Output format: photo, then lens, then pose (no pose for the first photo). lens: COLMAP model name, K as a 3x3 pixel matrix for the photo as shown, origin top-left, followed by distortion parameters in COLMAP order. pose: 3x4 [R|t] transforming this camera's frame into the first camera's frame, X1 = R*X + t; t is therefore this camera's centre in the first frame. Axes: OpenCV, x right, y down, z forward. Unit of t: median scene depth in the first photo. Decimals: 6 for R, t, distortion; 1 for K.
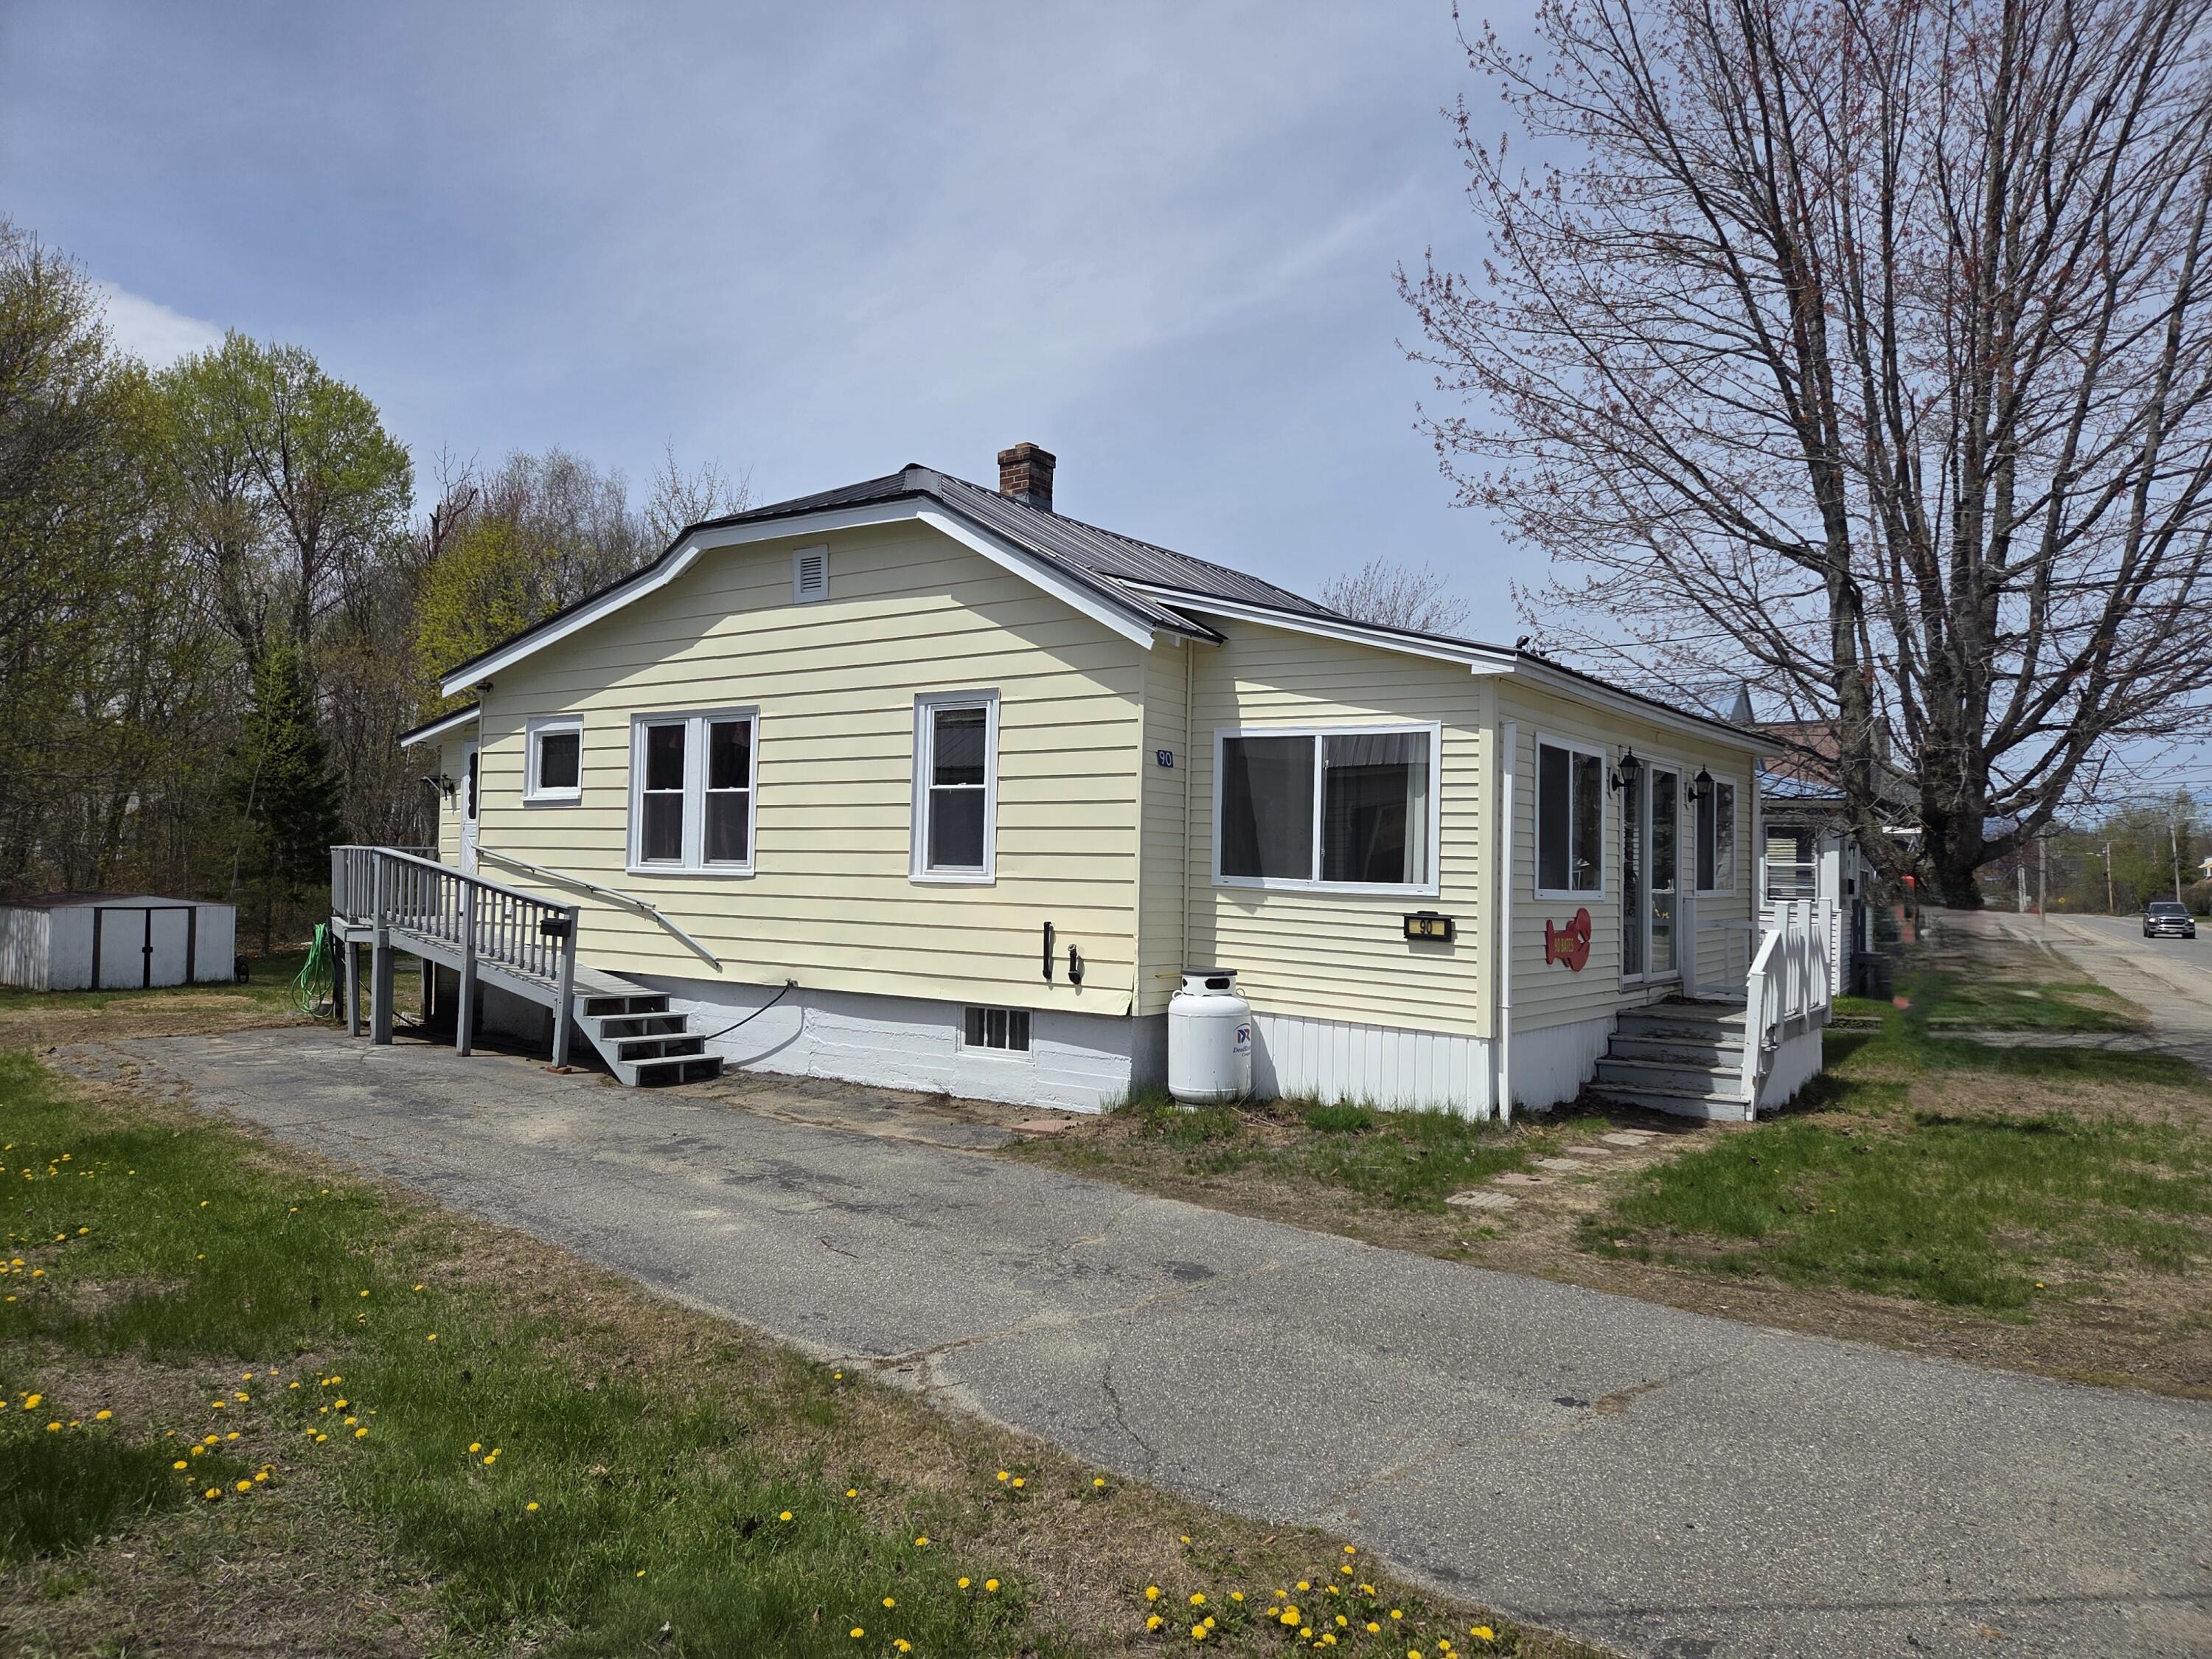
lens RADIAL K [[1475.3, 0, 1119.8], [0, 1475.3, 825.1], [0, 0, 1]] dist [0.081316, -0.079044]
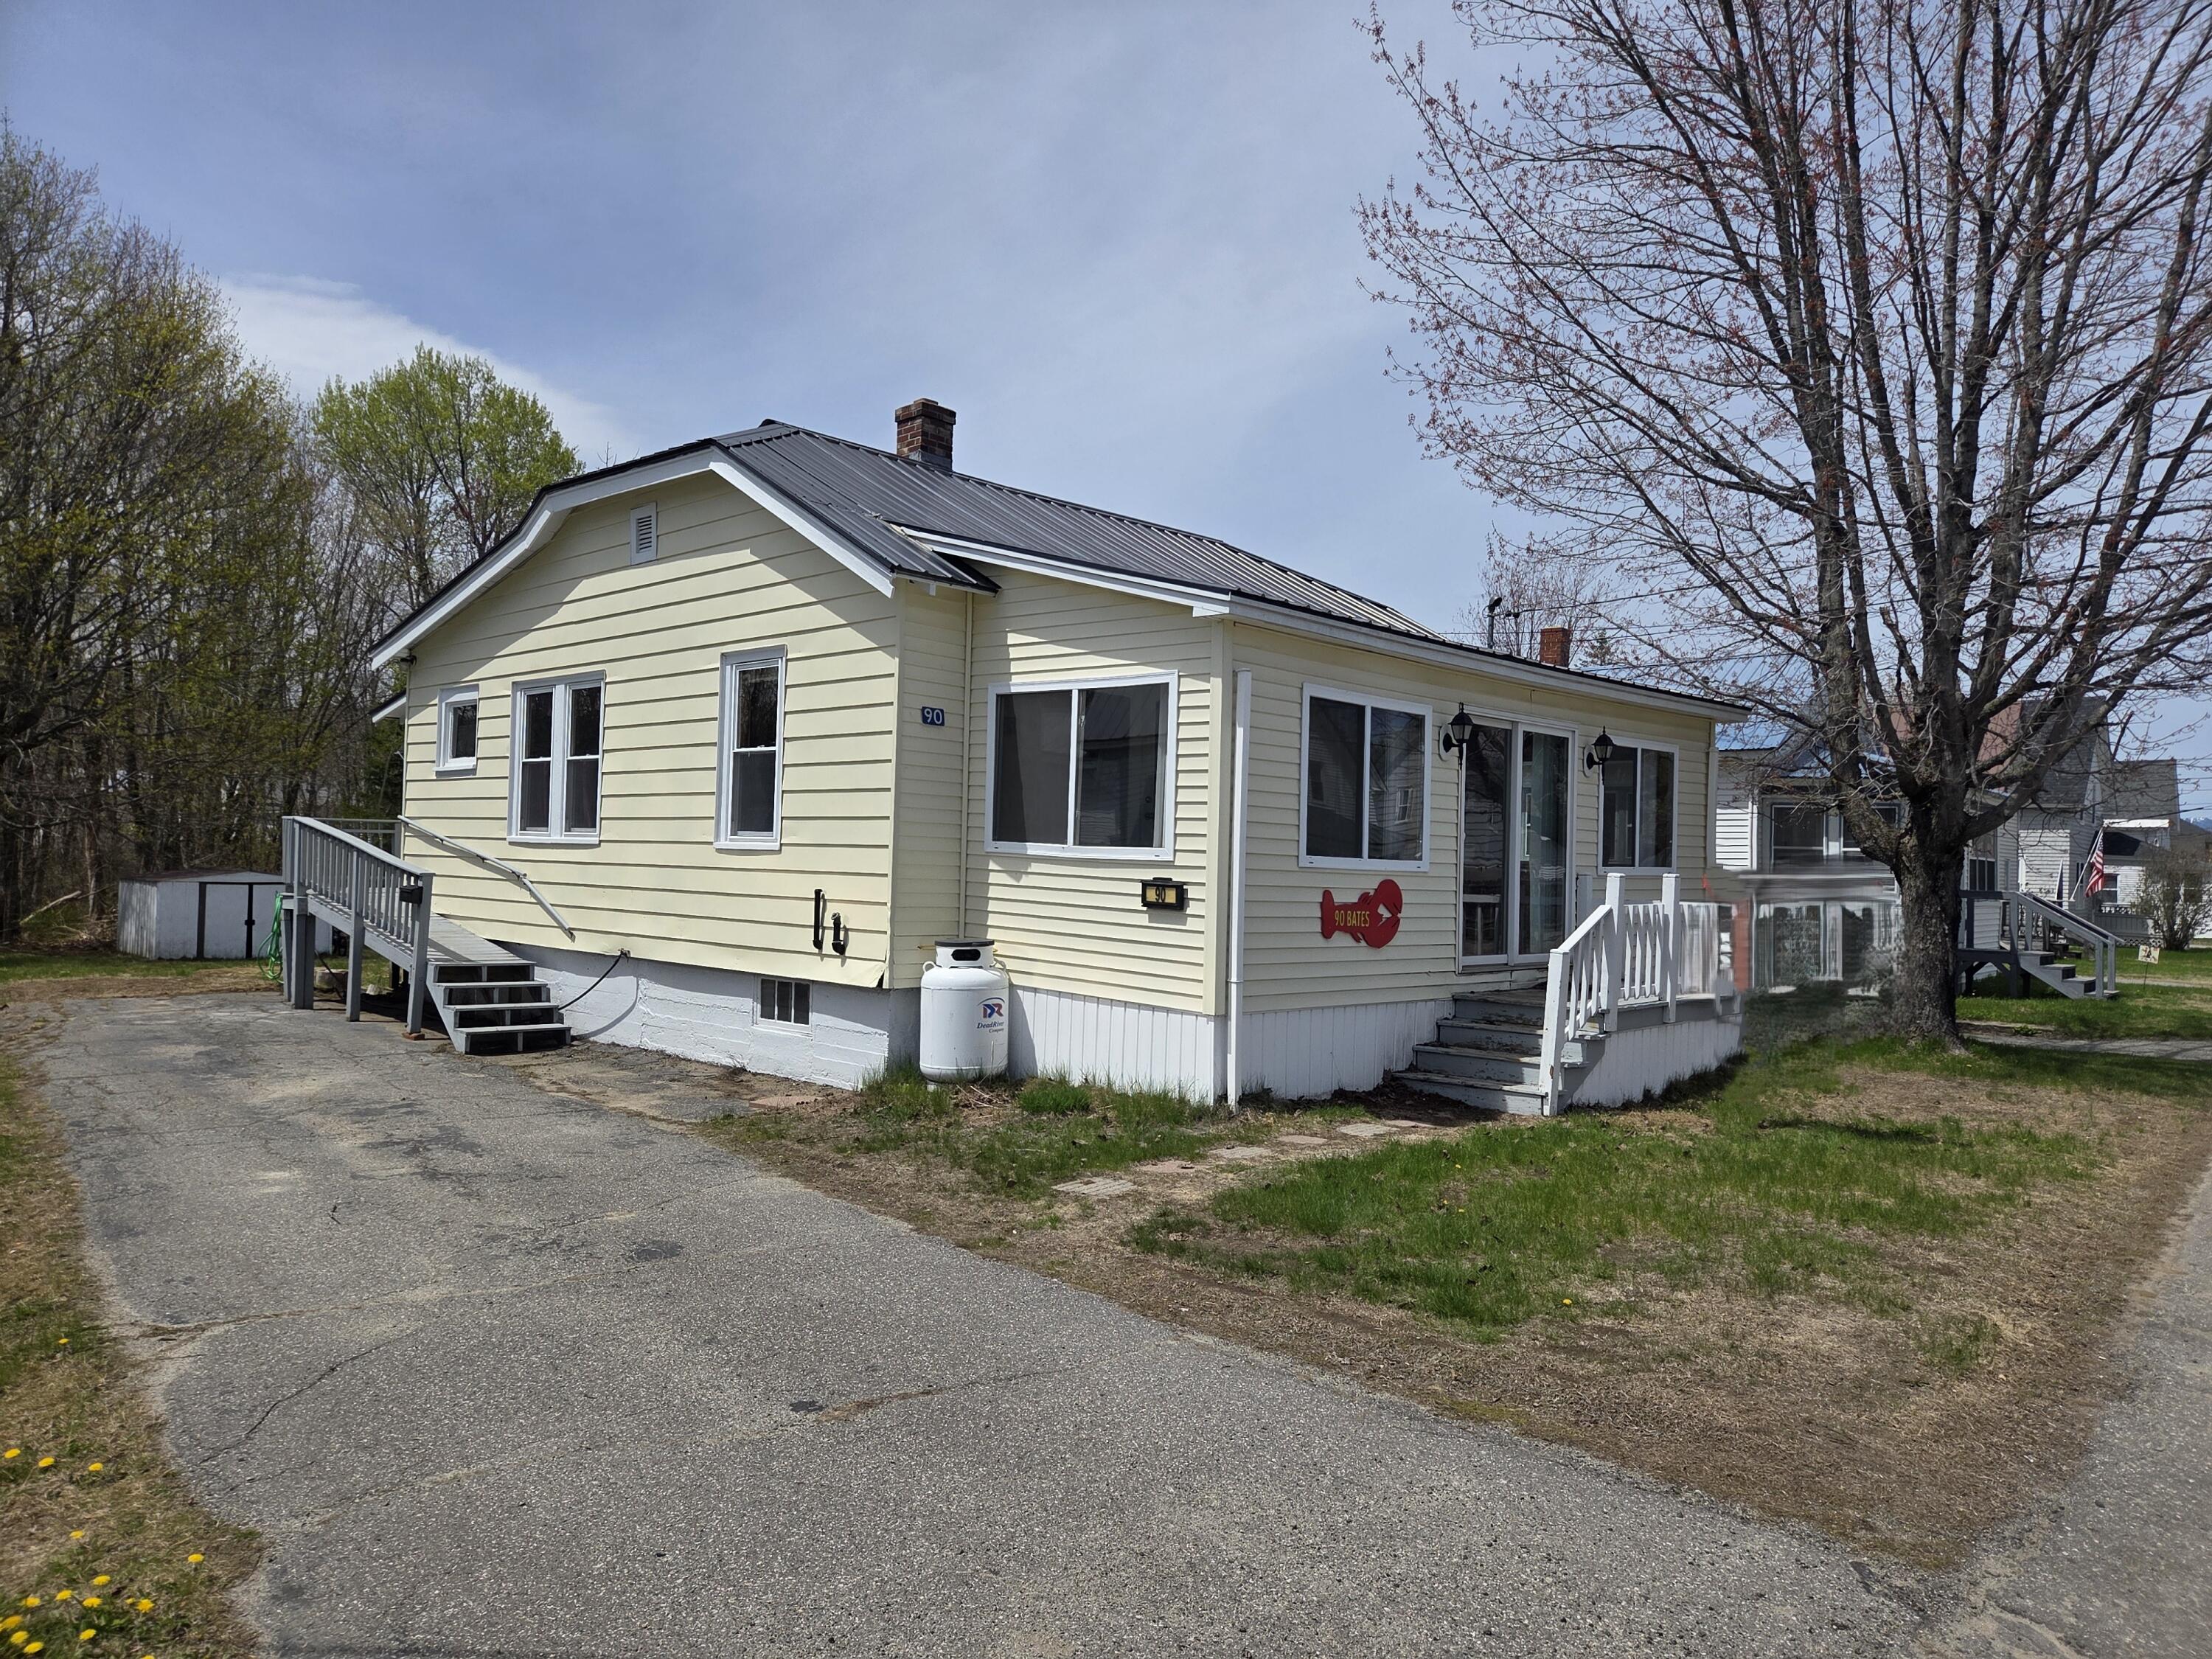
lens RADIAL K [[1489.6, 0, 1108.7], [0, 1489.6, 835.6], [0, 0, 1]] dist [0.071867, -0.070720]
pose [[0.990846, 0.004579, -0.134921, 0.262630], [-0.002964, 0.999922, 0.012172, 0.018463], [0.134966, -0.011660, 0.990782, 0.070055]]
